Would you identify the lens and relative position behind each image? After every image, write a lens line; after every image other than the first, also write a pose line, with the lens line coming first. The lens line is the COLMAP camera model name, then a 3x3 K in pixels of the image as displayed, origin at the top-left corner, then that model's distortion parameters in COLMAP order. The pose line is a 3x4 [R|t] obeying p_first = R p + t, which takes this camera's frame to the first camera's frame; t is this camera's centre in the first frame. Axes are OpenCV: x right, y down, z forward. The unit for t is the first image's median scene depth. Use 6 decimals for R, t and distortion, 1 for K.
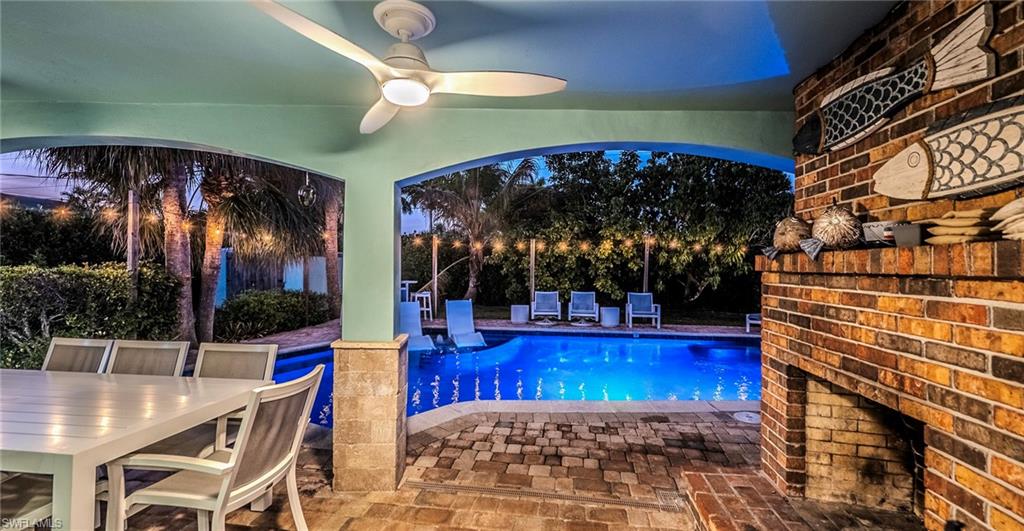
lens RADIAL K [[431.2, 0, 512.0], [0, 431.2, 265.5], [0, 0, 1]] dist [0.000125, 0.000112]
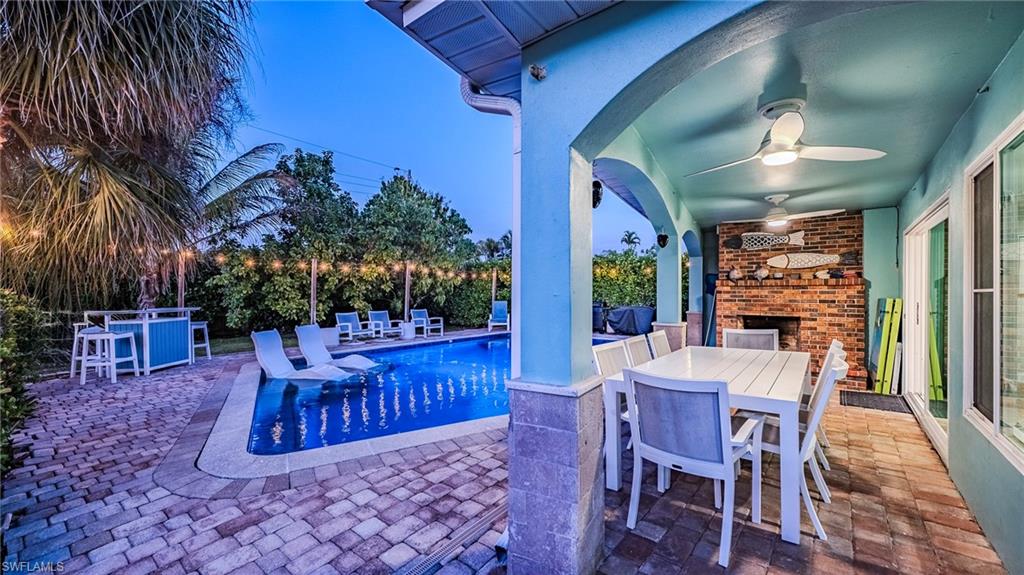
lens RADIAL K [[412.2, 0, 514.1], [0, 412.2, 293.5], [0, 0, 1]] dist [0.000531, 0.000013]
pose [[0.483151, -0.008713, 0.875494, -3.490656], [0.001705, 0.999958, 0.009010, 0.050753], [-0.875535, -0.002860, 0.483146, 1.215621]]
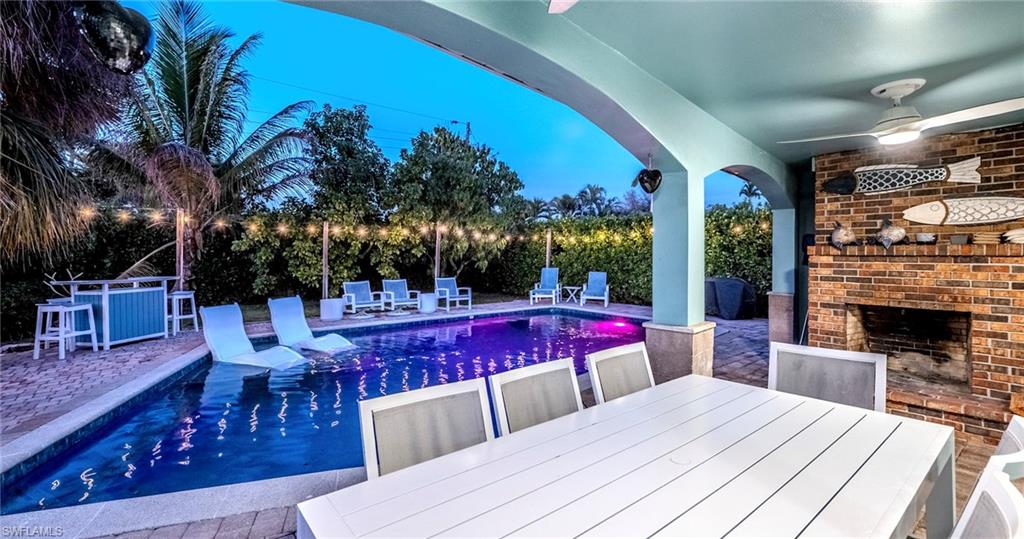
lens RADIAL K [[436.7, 0, 504.8], [0, 436.7, 255.5], [0, 0, 1]] dist [-0.001304, -0.000216]
pose [[0.686680, -0.008827, 0.726907, -2.239069], [0.002237, 0.999947, 0.010030, -0.008252], [-0.726957, -0.005262, 0.686663, 0.964761]]
